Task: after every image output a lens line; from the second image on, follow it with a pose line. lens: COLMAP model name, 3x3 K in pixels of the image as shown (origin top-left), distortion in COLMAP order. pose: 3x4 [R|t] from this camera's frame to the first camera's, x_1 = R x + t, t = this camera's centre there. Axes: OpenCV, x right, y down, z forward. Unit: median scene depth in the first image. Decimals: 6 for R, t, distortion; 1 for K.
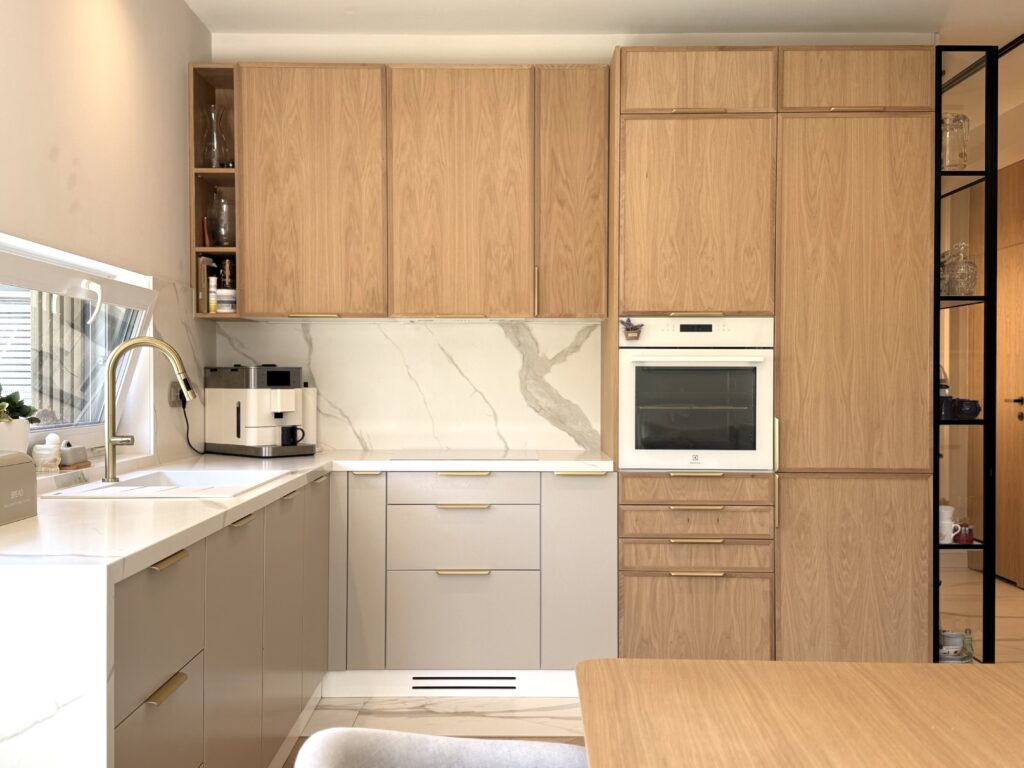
lens RADIAL K [[1079.1, 0, 514.2], [0, 1079.1, 385.7], [0, 0, 1]] dist [0.196897, -0.419434]
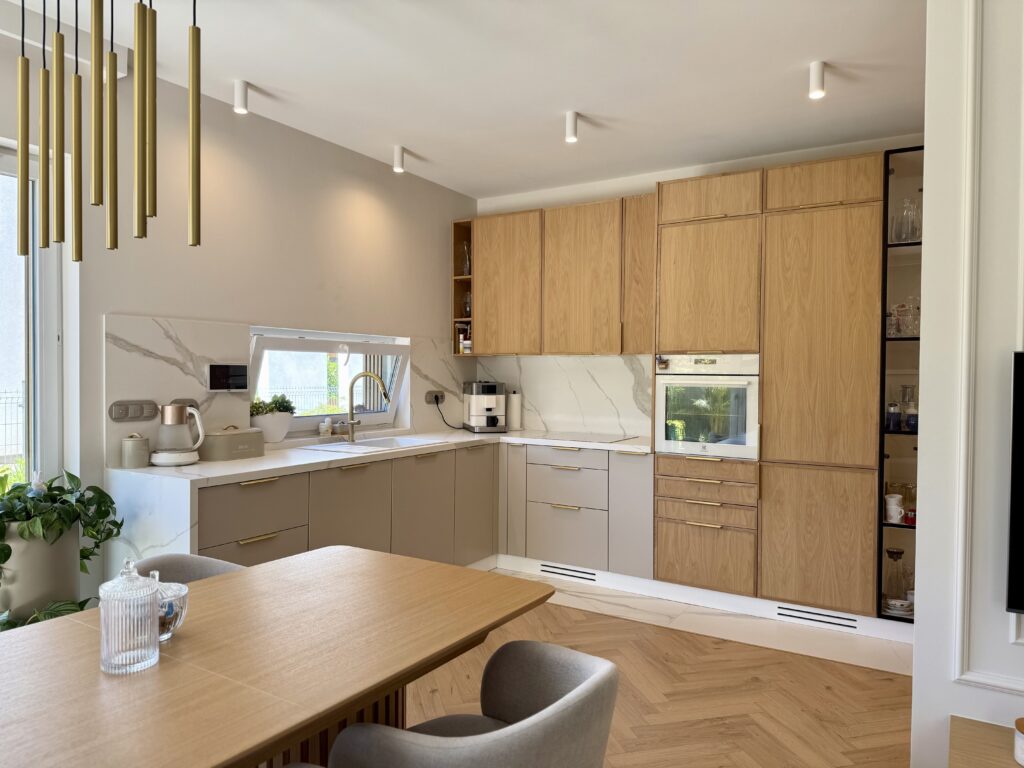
lens RADIAL K [[713.8, 0, 509.0], [0, 713.8, 384.9], [0, 0, 1]] dist [0.093823, -0.166116]
pose [[0.848682, 0.014544, -0.528703, 0.461911], [-0.009674, 0.999881, 0.011977, -0.030106], [0.528815, -0.005050, 0.848722, 0.012760]]
